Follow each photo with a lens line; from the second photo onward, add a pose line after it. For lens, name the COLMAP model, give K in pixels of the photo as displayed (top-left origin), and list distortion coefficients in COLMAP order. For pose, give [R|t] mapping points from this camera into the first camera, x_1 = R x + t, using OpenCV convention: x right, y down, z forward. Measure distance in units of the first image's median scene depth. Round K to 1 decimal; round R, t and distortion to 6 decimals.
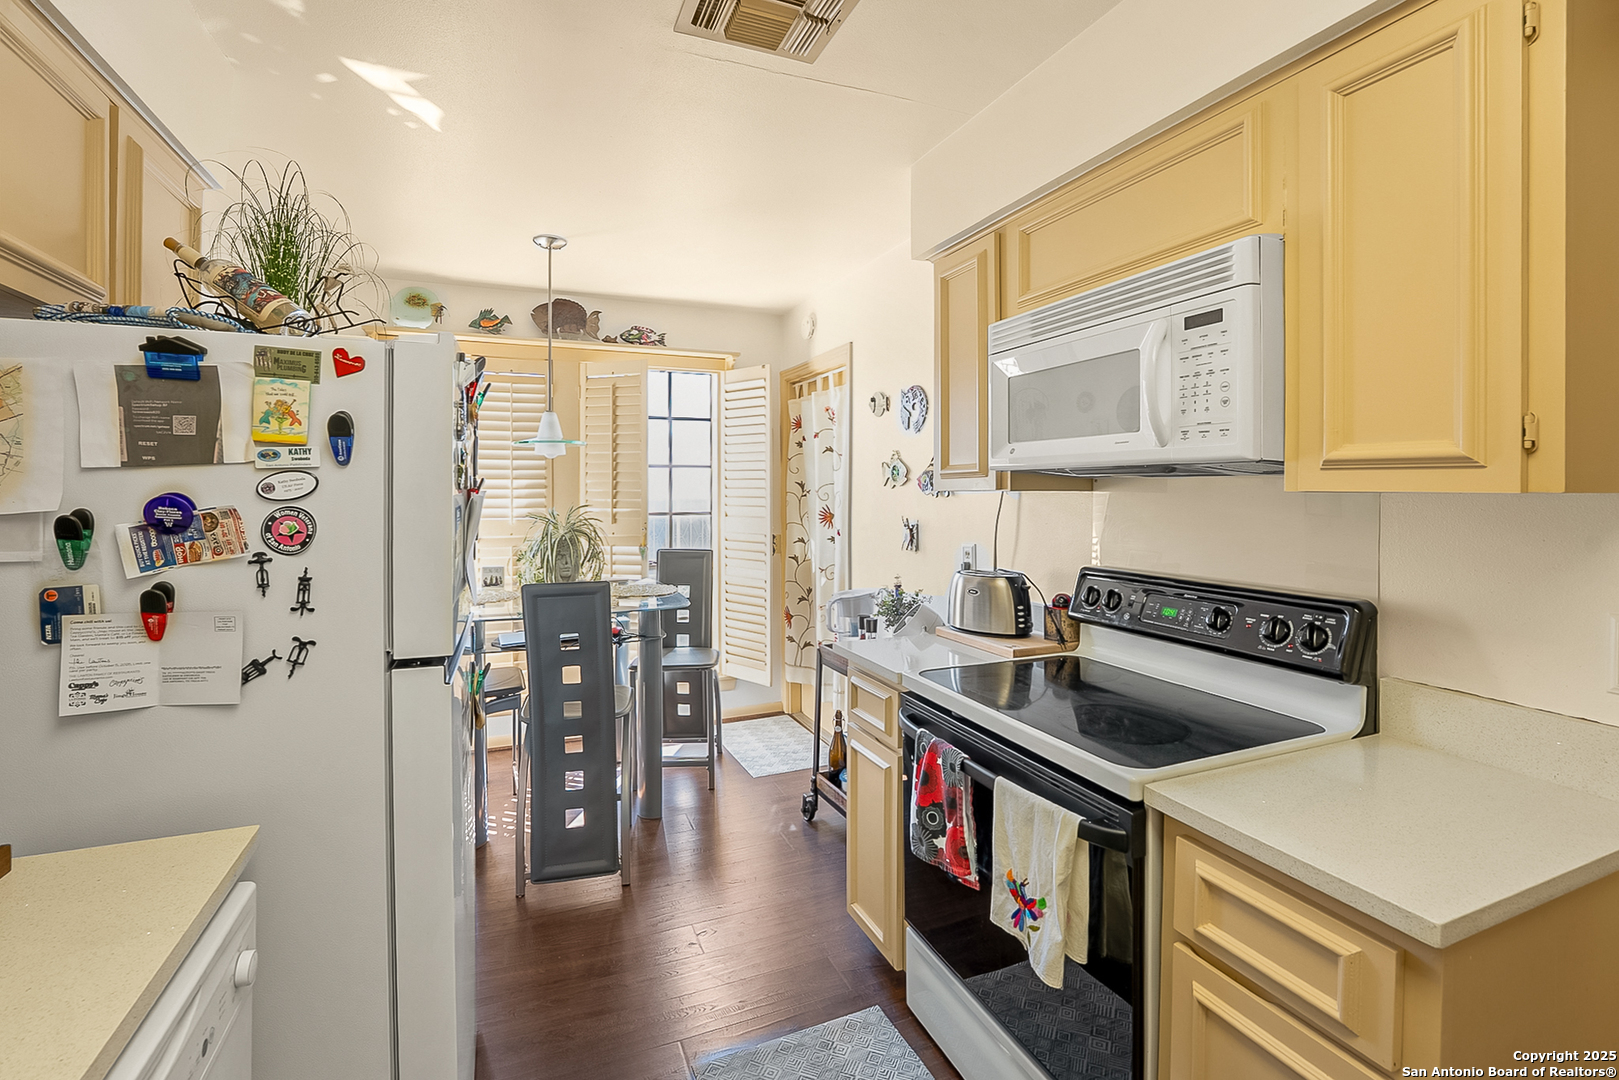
lens RADIAL K [[687.2, 0, 792.1], [0, 687.2, 516.6], [0, 0, 1]] dist [-0.016944, -0.000314]
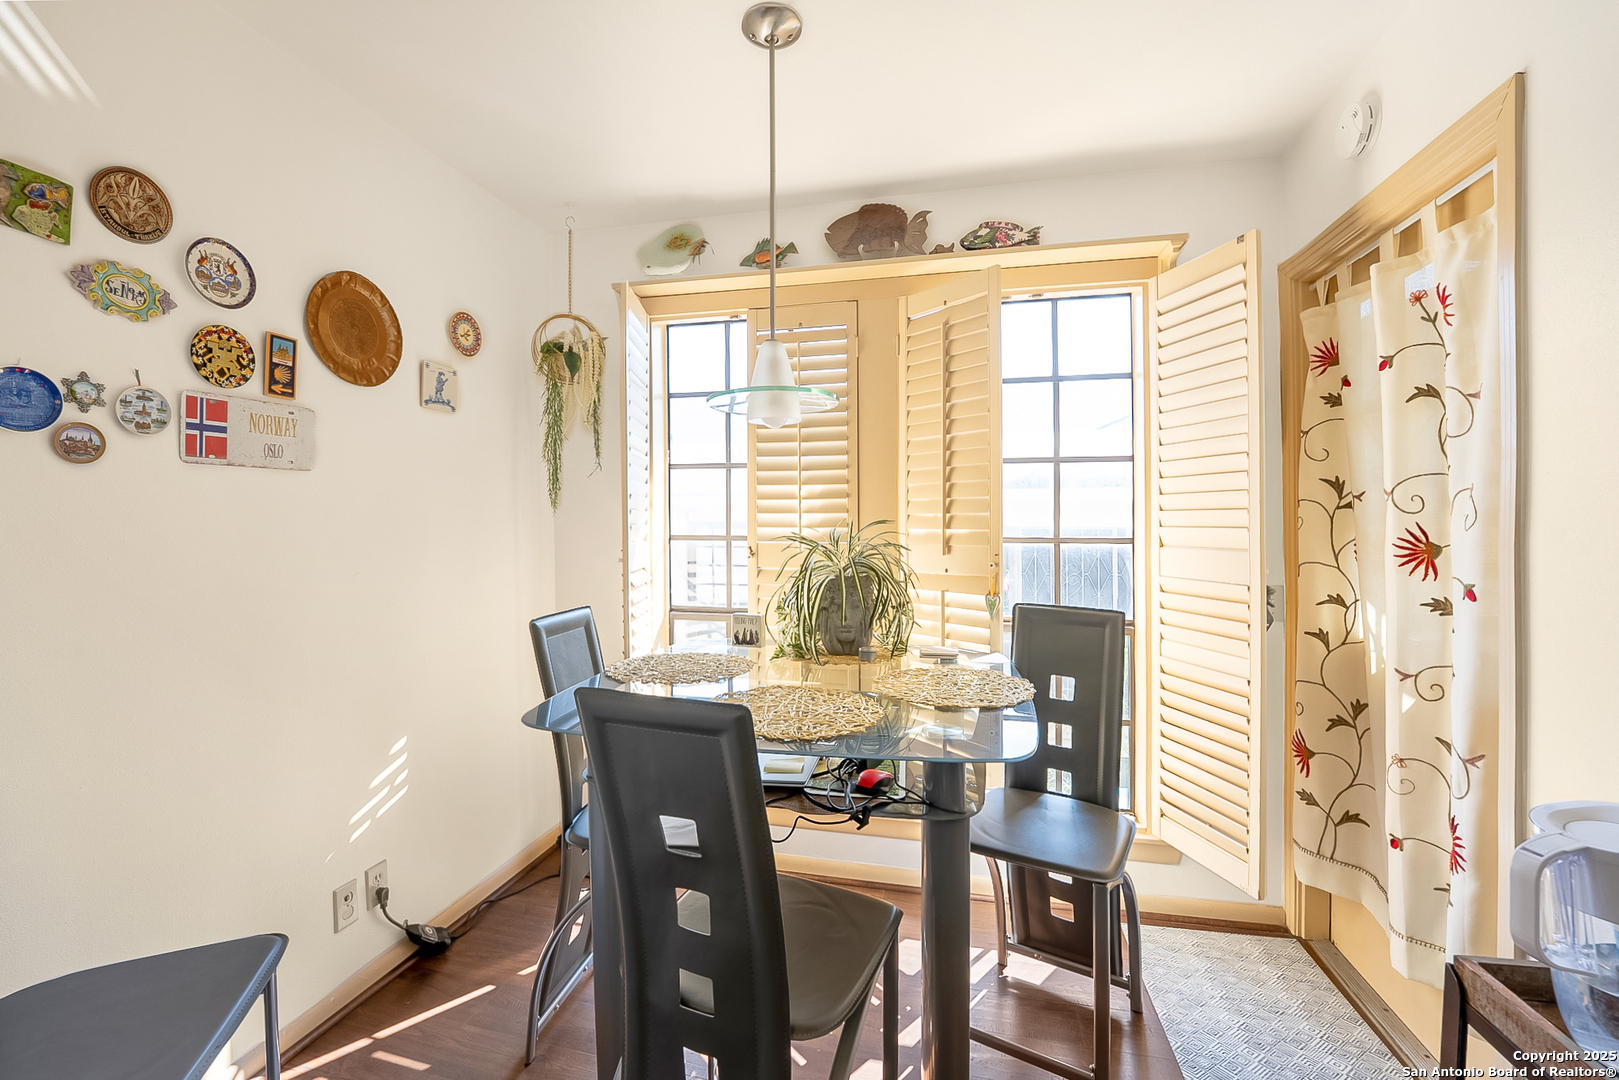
lens RADIAL K [[687.2, 0, 792.1], [0, 687.2, 516.6], [0, 0, 1]] dist [-0.016944, -0.000314]
pose [[0.810769, -0.003850, -0.585354, -0.018788], [-0.022771, 0.999014, -0.038111, 0.003443], [0.584924, 0.044228, 0.809882, 0.435029]]
